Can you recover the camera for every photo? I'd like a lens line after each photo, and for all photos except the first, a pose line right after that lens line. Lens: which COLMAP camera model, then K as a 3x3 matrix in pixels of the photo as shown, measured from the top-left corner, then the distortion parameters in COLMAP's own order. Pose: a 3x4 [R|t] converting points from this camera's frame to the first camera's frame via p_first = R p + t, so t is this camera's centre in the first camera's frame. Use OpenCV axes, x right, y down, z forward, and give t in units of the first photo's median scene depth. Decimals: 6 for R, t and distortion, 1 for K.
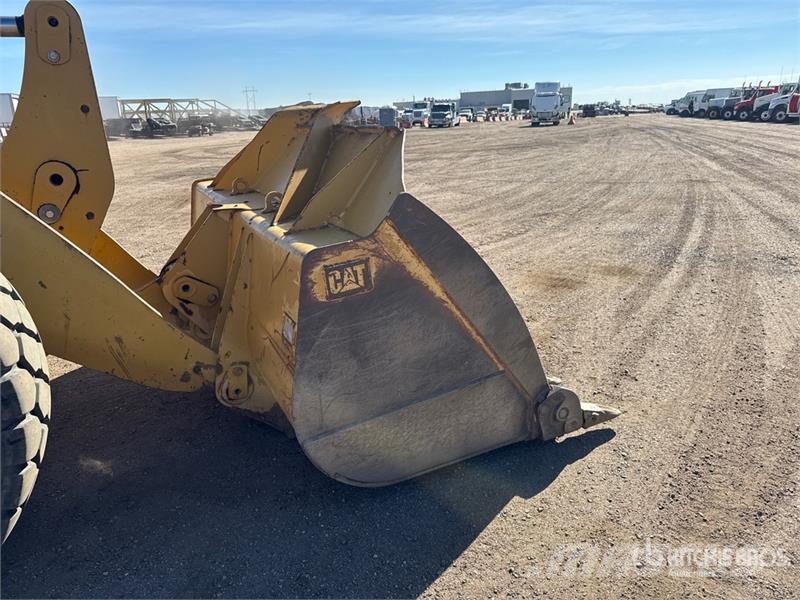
lens RADIAL K [[569.1, 0, 405.2], [0, 569.1, 285.9], [0, 0, 1]] dist [0.005020, -0.000416]
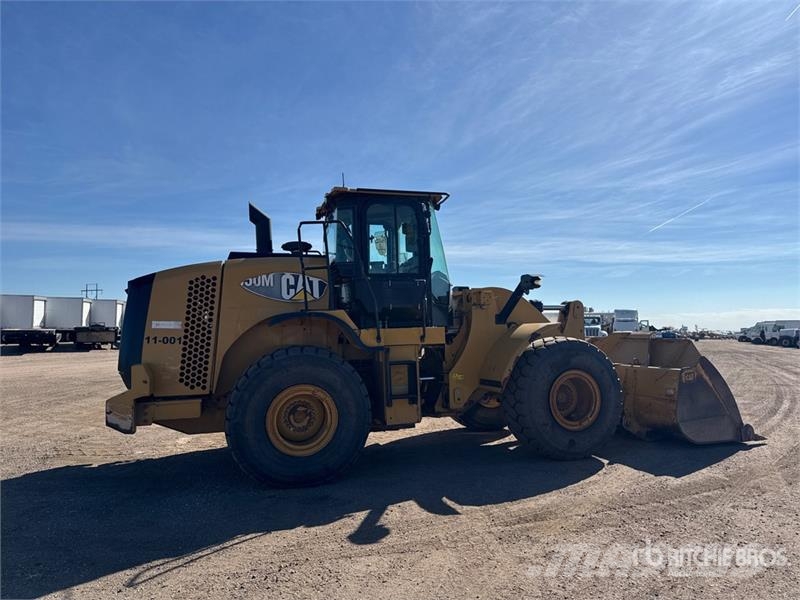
lens RADIAL K [[558.0, 0, 400.0], [0, 558.0, 300.0], [0, 0, 1]] dist [0.102681, -0.141742]
pose [[0.992298, 0.031049, -0.119916, -0.063209], [-0.069806, 0.939886, -0.334277, 0.036120], [0.102328, 0.340074, 0.934815, -0.116461]]
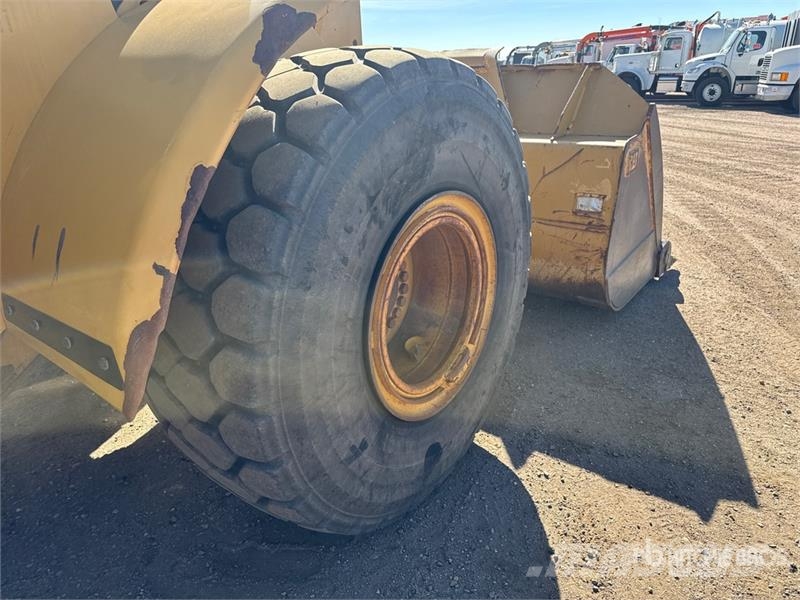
lens RADIAL K [[558.0, 0, 400.0], [0, 558.0, 300.0], [0, 0, 1]] dist [0.102681, -0.141742]
pose [[0.892007, -0.147264, 0.427360, -0.053822], [0.114005, 0.988172, 0.102557, 0.004999], [-0.437408, -0.042760, 0.898246, -0.004029]]
